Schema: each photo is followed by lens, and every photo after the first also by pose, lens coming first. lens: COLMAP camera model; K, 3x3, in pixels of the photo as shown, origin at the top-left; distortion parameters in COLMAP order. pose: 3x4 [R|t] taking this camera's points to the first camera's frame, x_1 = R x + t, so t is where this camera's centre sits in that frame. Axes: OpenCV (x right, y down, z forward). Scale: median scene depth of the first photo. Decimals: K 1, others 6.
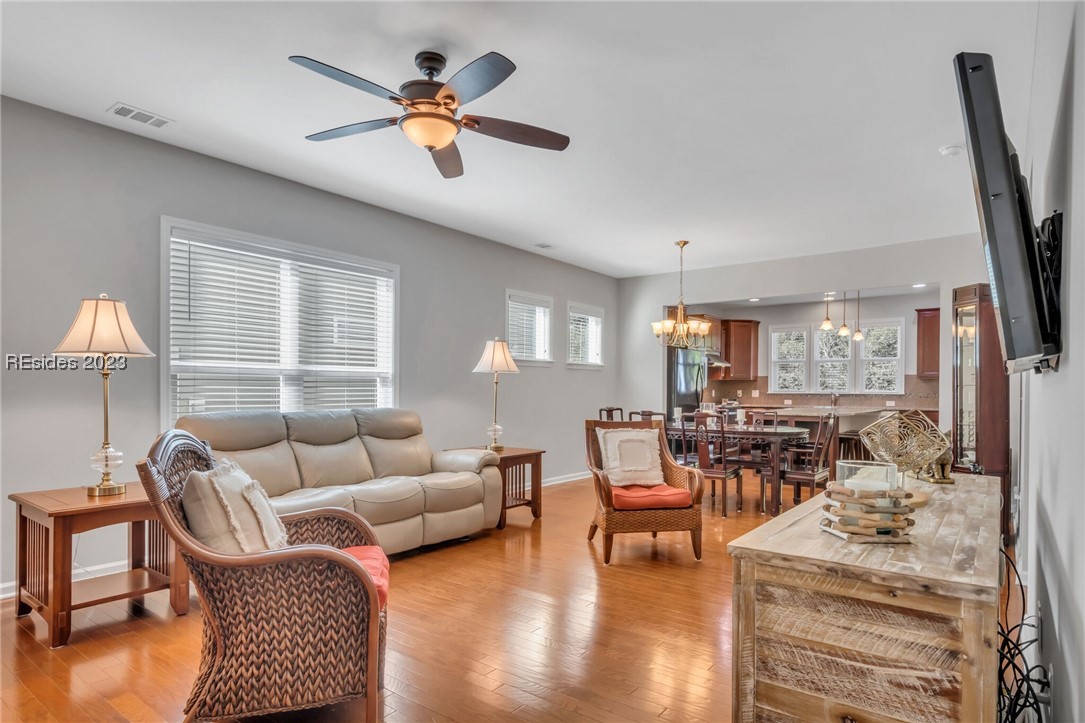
lens RADIAL K [[613.5, 0, 540.3], [0, 613.5, 390.2], [0, 0, 1]] dist [0.019091, -0.000915]
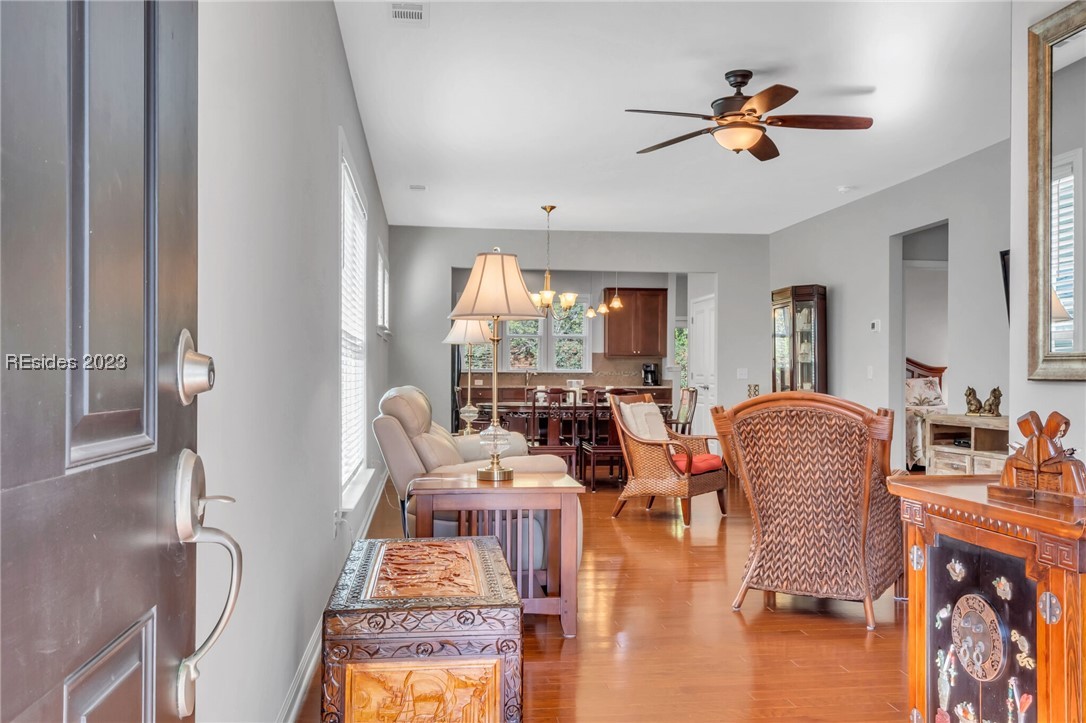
lens RADIAL K [[914.4, 0, 540.7], [0, 914.4, 374.3], [0, 0, 1]] dist [0.004109, -0.000560]
pose [[0.716009, -0.002172, 0.698088, -0.491624], [0.001113, 0.999997, 0.001970, 0.006014], [-0.698091, -0.000633, 0.716009, 0.012199]]
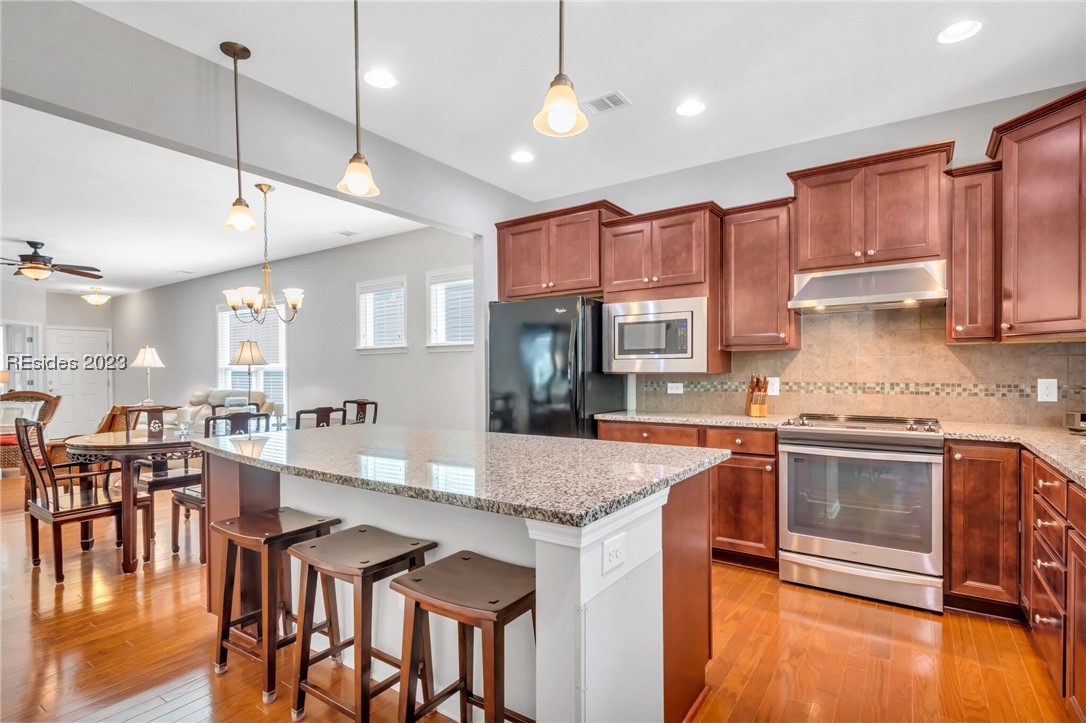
lens RADIAL K [[535.5, 0, 543.3], [0, 535.5, 366.4], [0, 0, 1]] dist [-0.000800, -0.000504]
pose [[0.037226, -0.016878, -0.999164, 0.606823], [0.002503, 0.999856, -0.016796, -0.002725], [0.999304, -0.001875, 0.037263, 0.874195]]
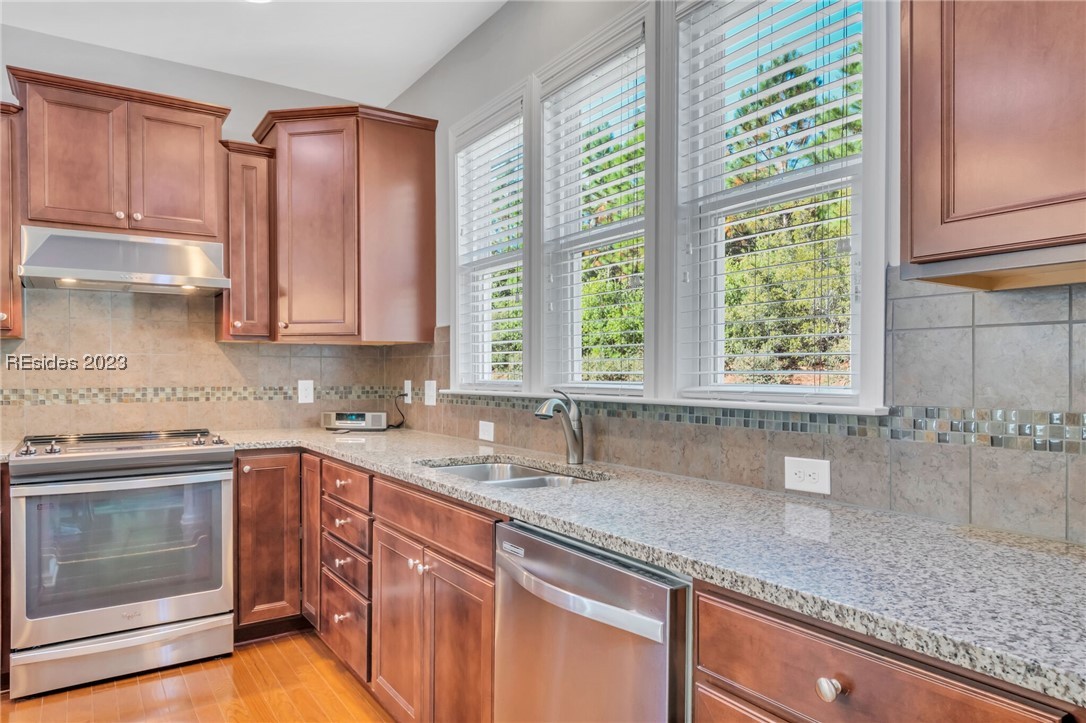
lens RADIAL K [[711.2, 0, 543.0], [0, 711.2, 361.5], [0, 0, 1]] dist [0.006654, 0.001624]
pose [[0.944252, -0.013123, -0.328961, 0.574971], [0.008035, 0.999826, -0.016820, -0.002831], [0.329125, 0.013239, 0.944194, 0.836491]]
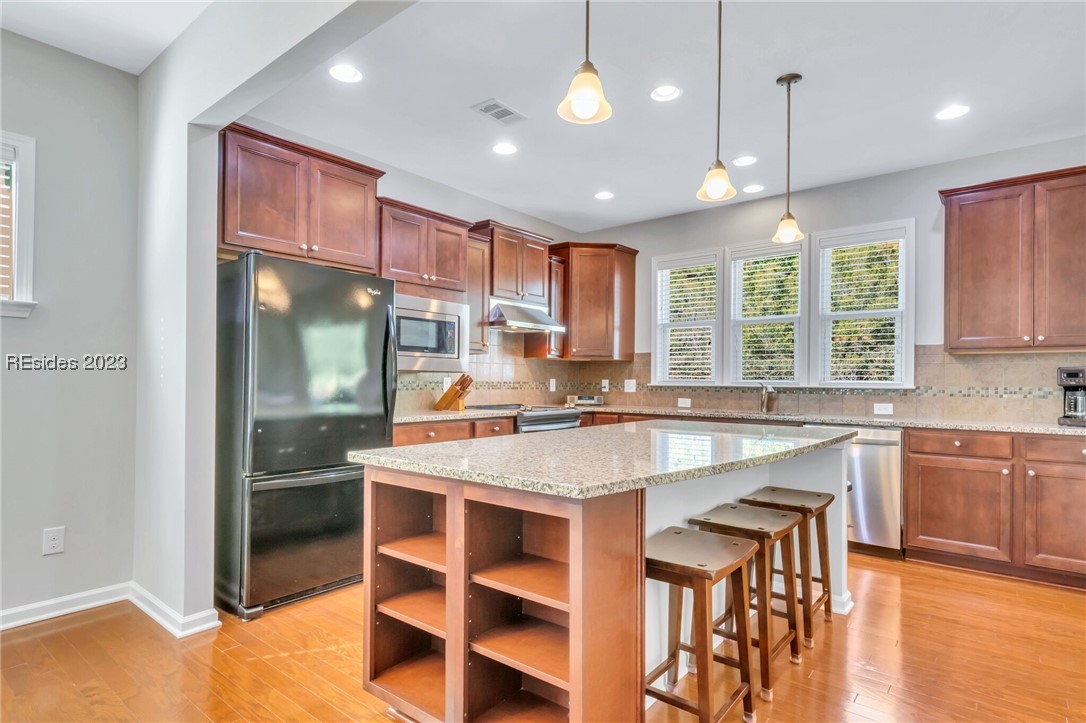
lens RADIAL K [[576.1, 0, 543.9], [0, 576.1, 371.0], [0, 0, 1]] dist [0.002725, -0.000822]
pose [[0.999478, 0.002310, -0.032231, 0.336384], [-0.002855, 0.999854, -0.016872, 0.001496], [0.032187, 0.016955, 0.999338, 0.576234]]
